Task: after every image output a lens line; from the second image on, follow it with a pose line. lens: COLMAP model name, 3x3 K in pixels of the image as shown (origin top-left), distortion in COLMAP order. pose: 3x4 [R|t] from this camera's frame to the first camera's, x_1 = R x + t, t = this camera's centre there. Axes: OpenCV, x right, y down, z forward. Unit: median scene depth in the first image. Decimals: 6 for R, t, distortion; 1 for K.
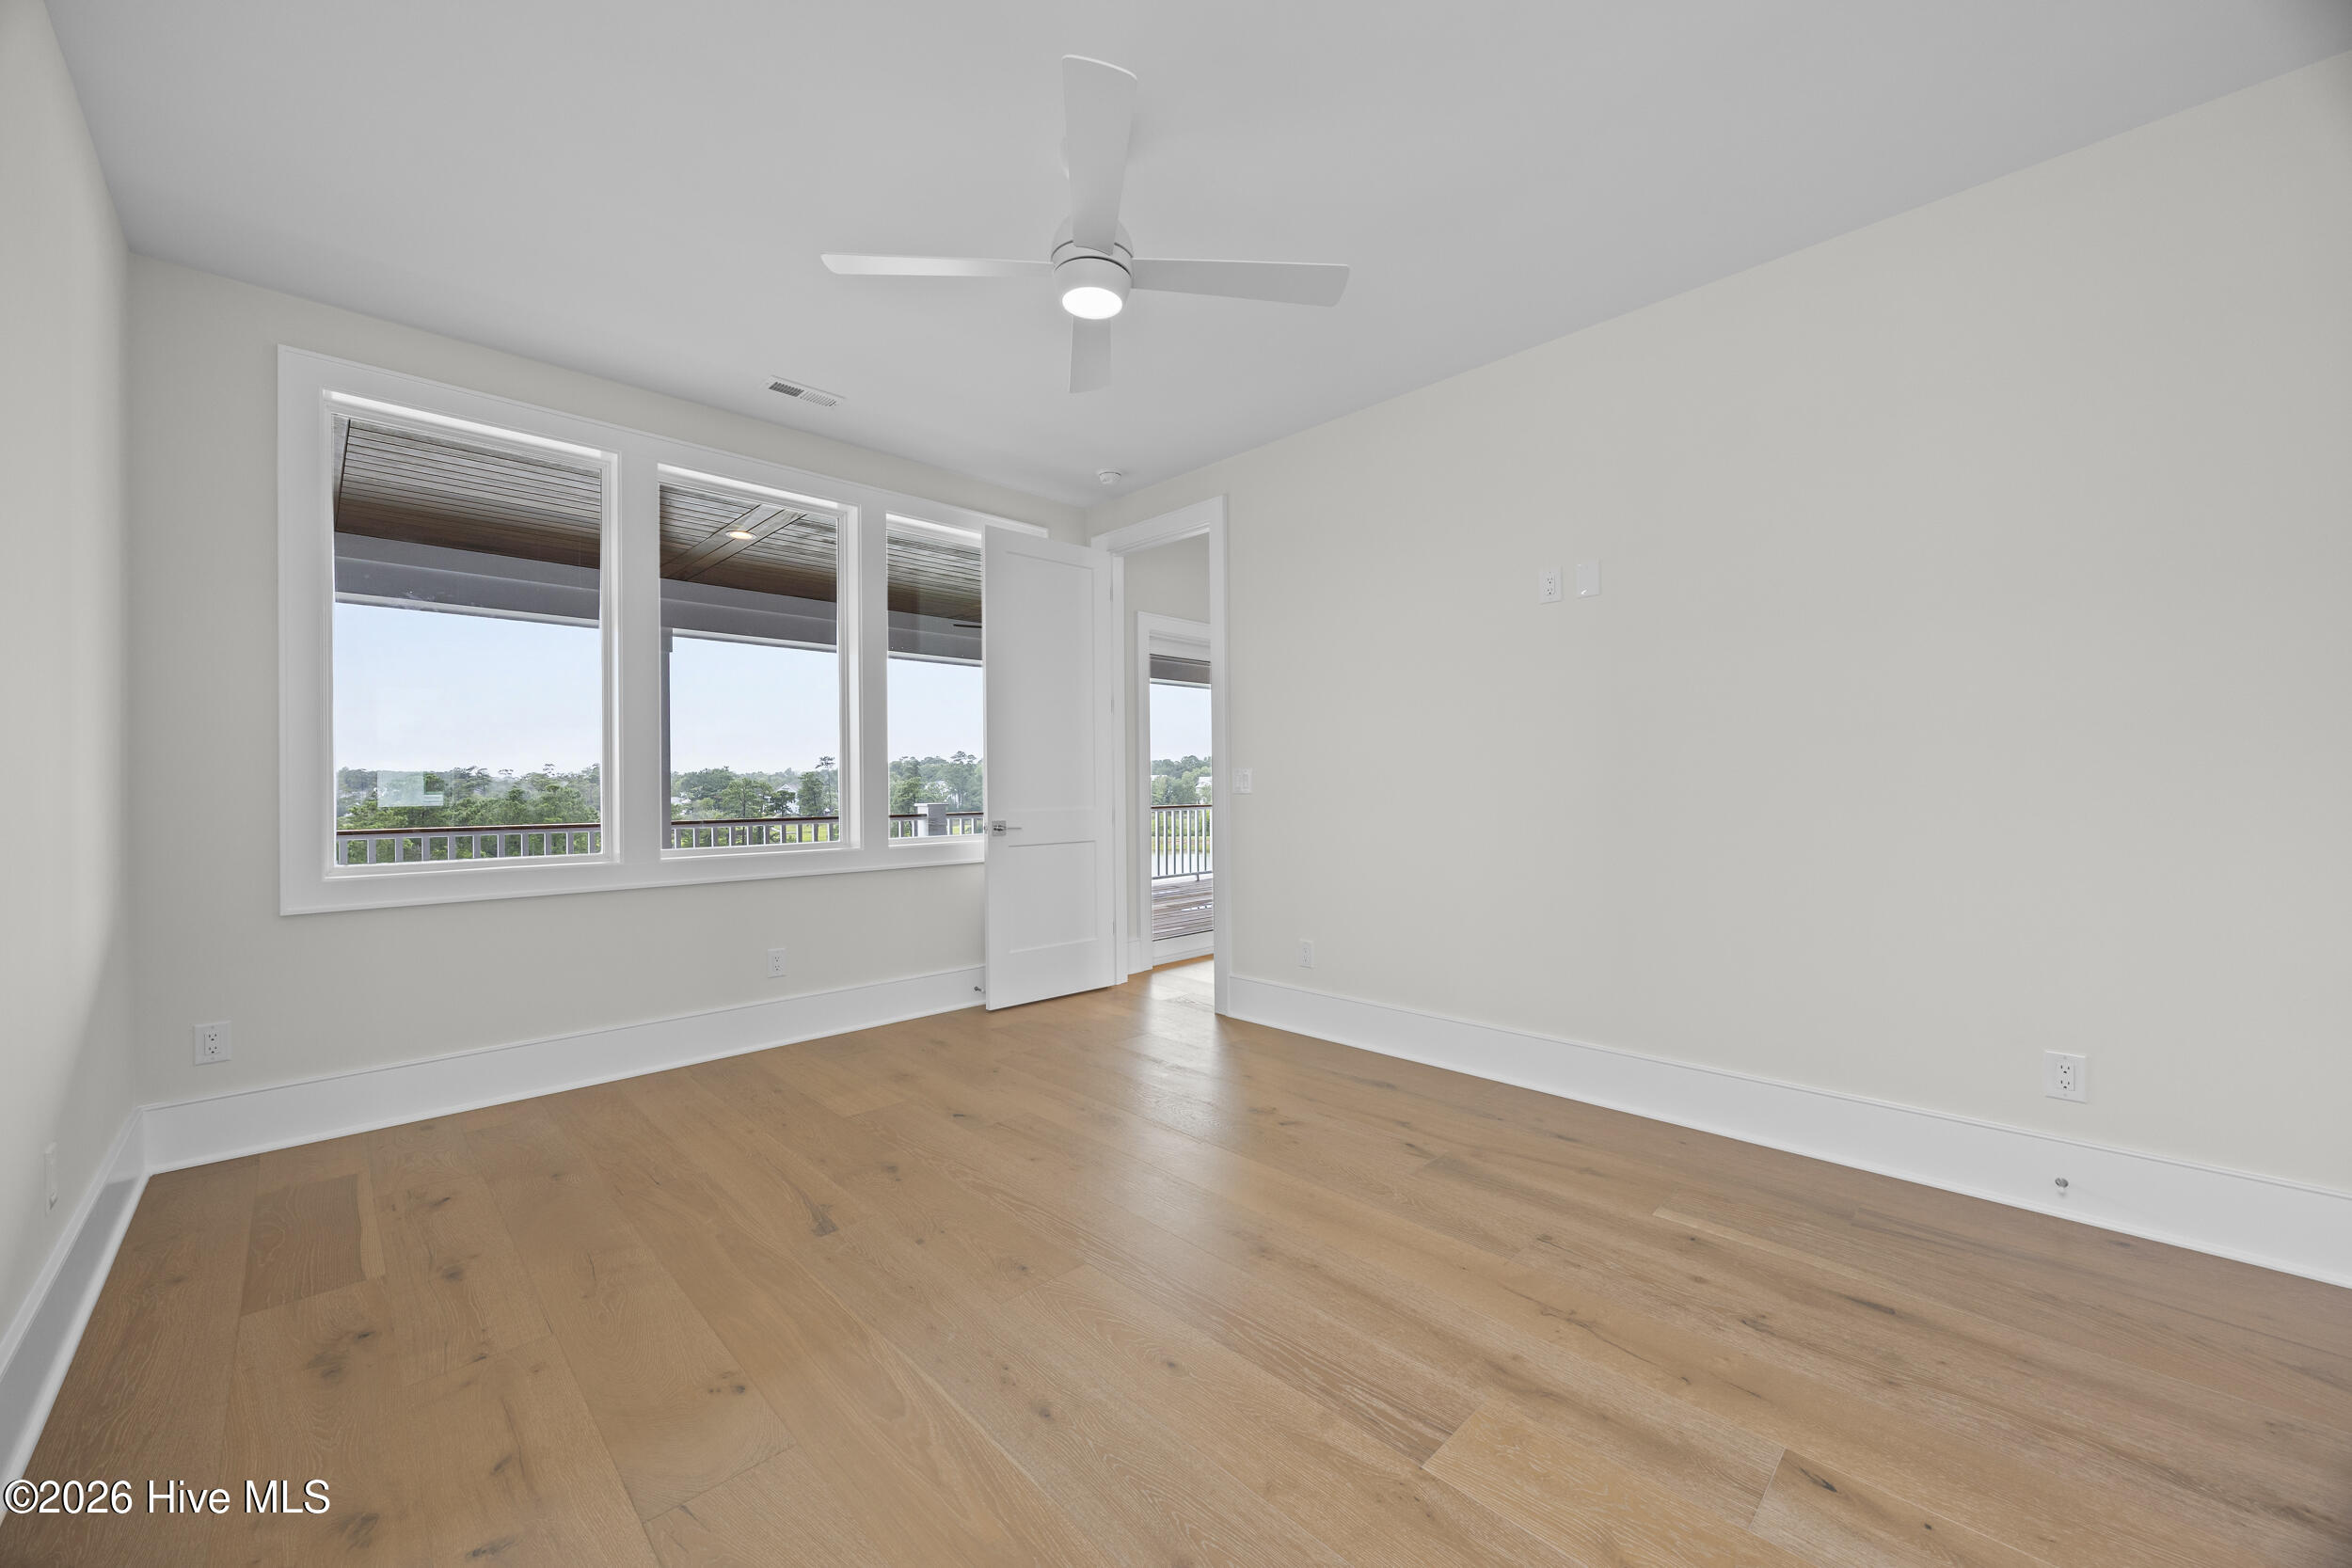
lens RADIAL K [[880.5, 0, 1158.7], [0, 880.5, 792.6], [0, 0, 1]] dist [0.009664, 0.000185]
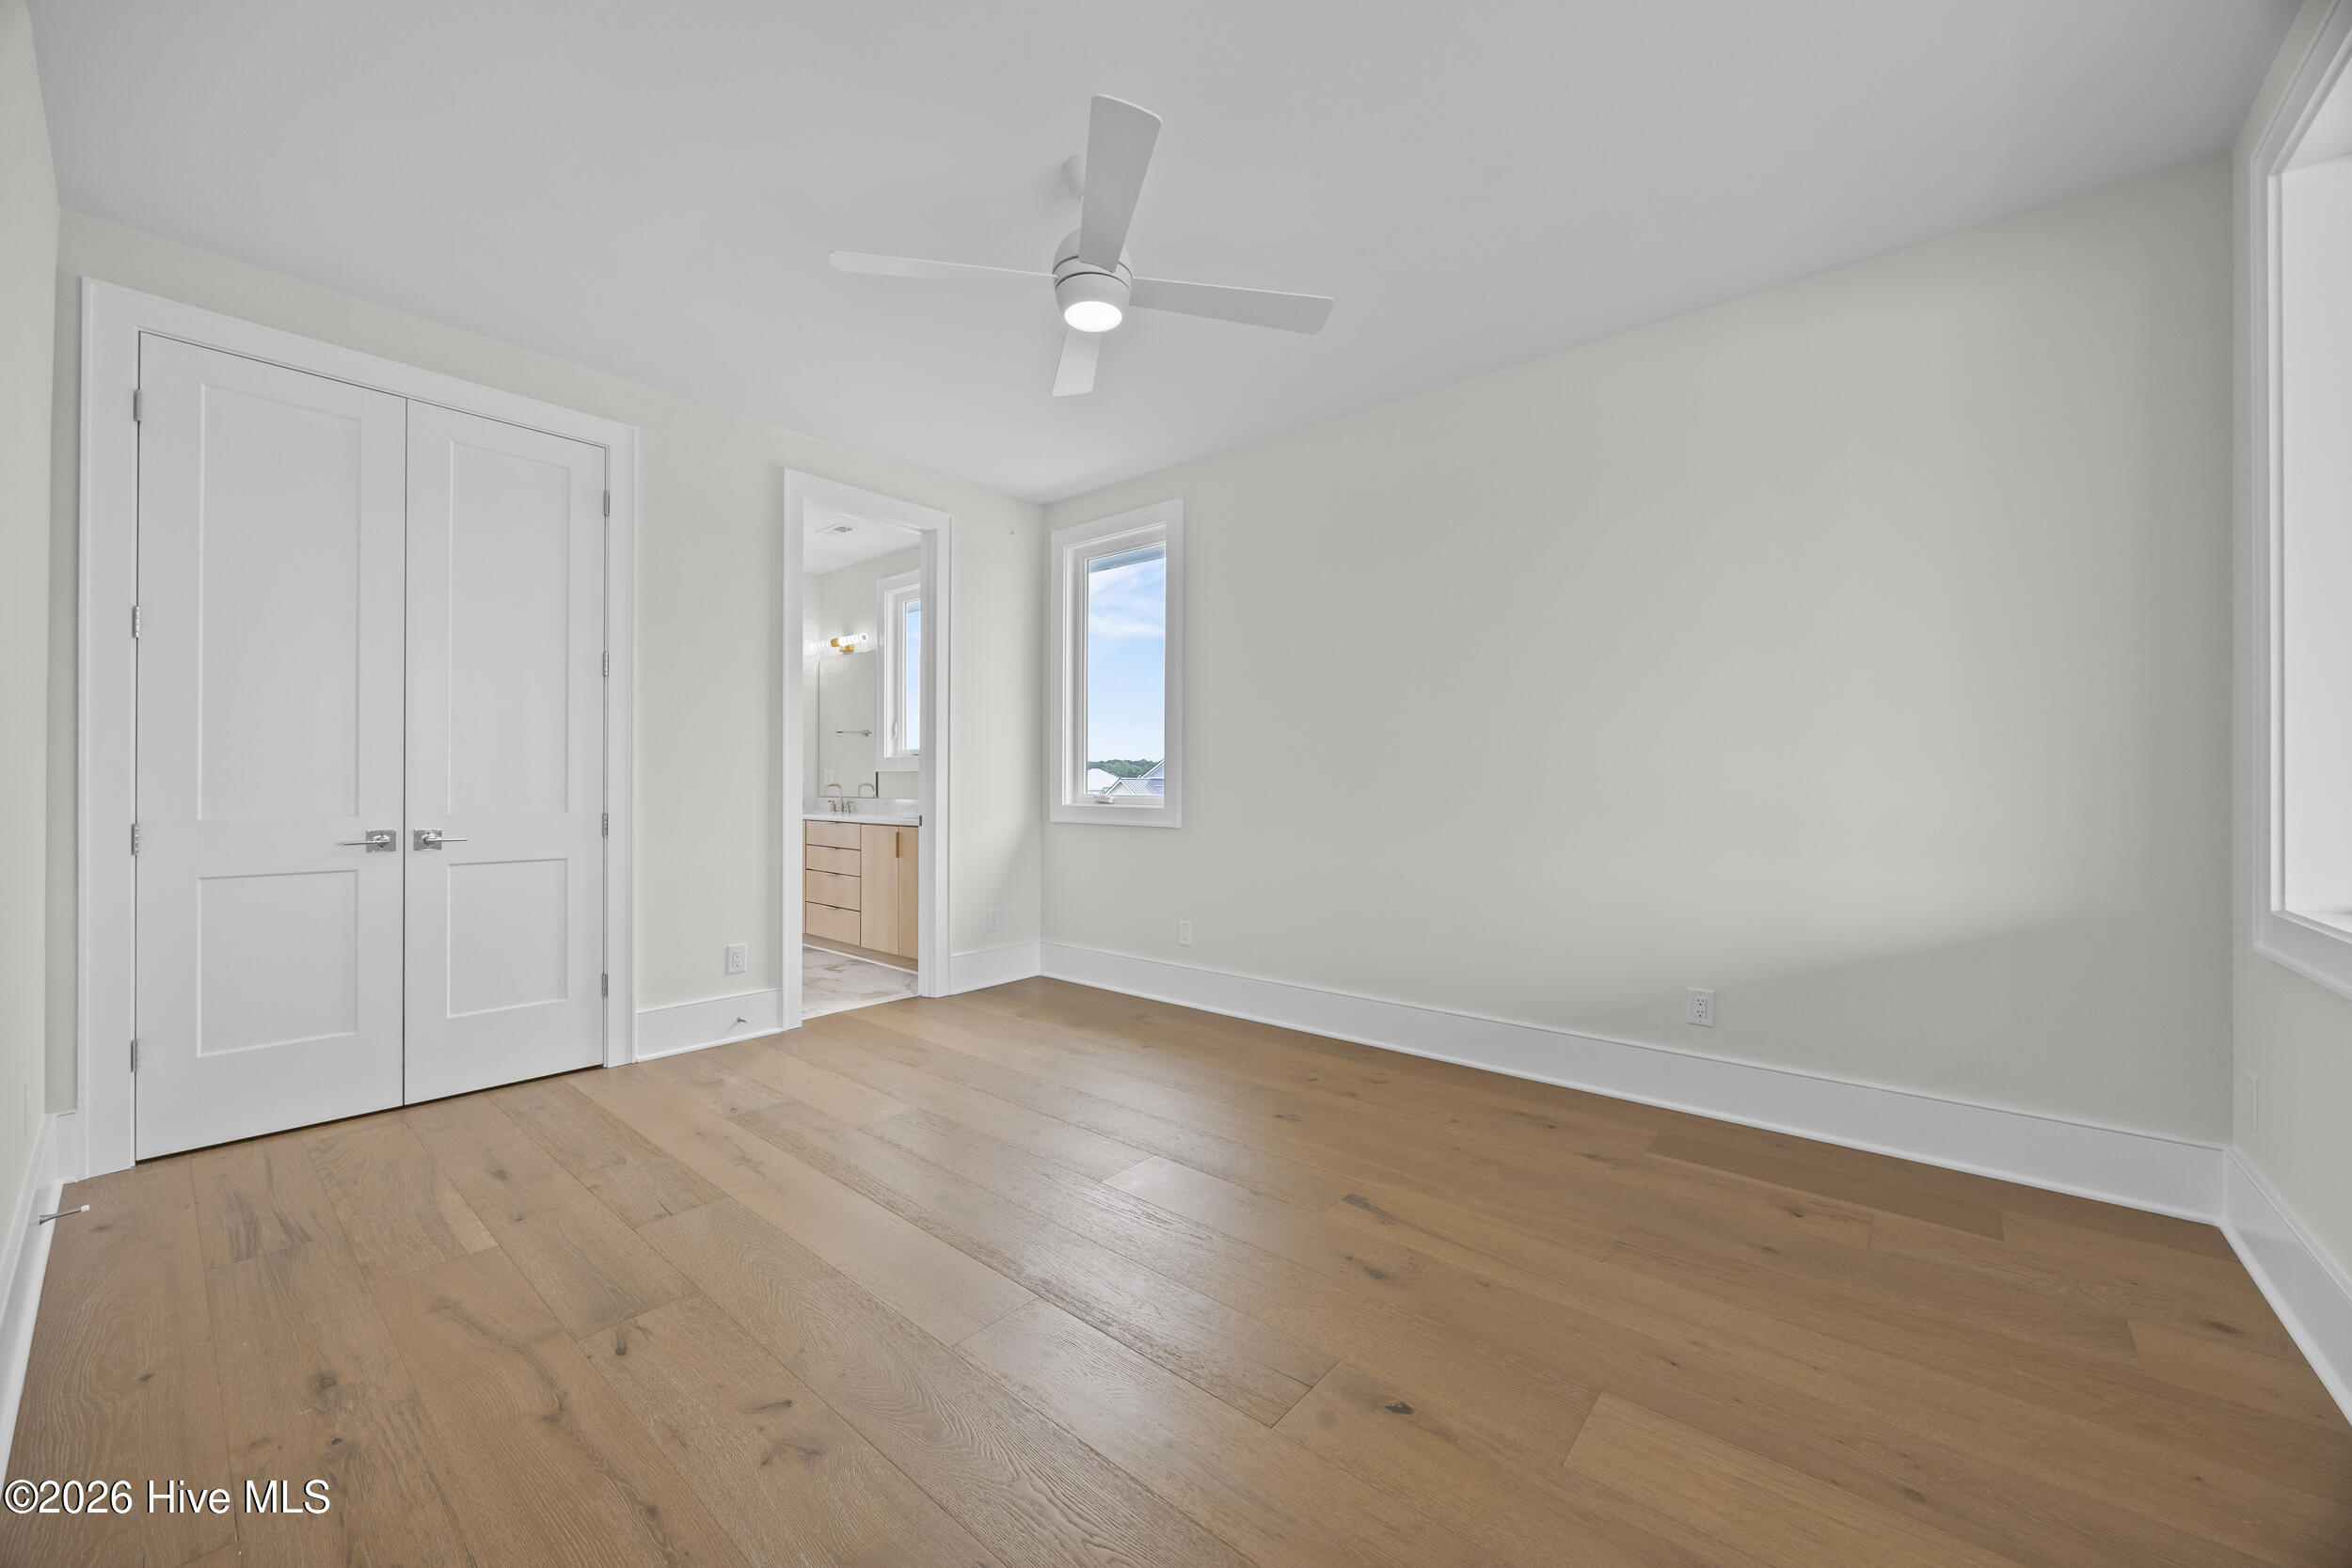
lens RADIAL K [[880.5, 0, 1172.0], [0, 880.5, 785.6], [0, 0, 1]] dist [0.009664, 0.000185]
pose [[-0.994087, 0.008377, -0.108262, -0.045764], [0.007129, 0.999904, 0.011910, -0.012259], [0.108352, 0.011068, -0.994051, 1.802521]]
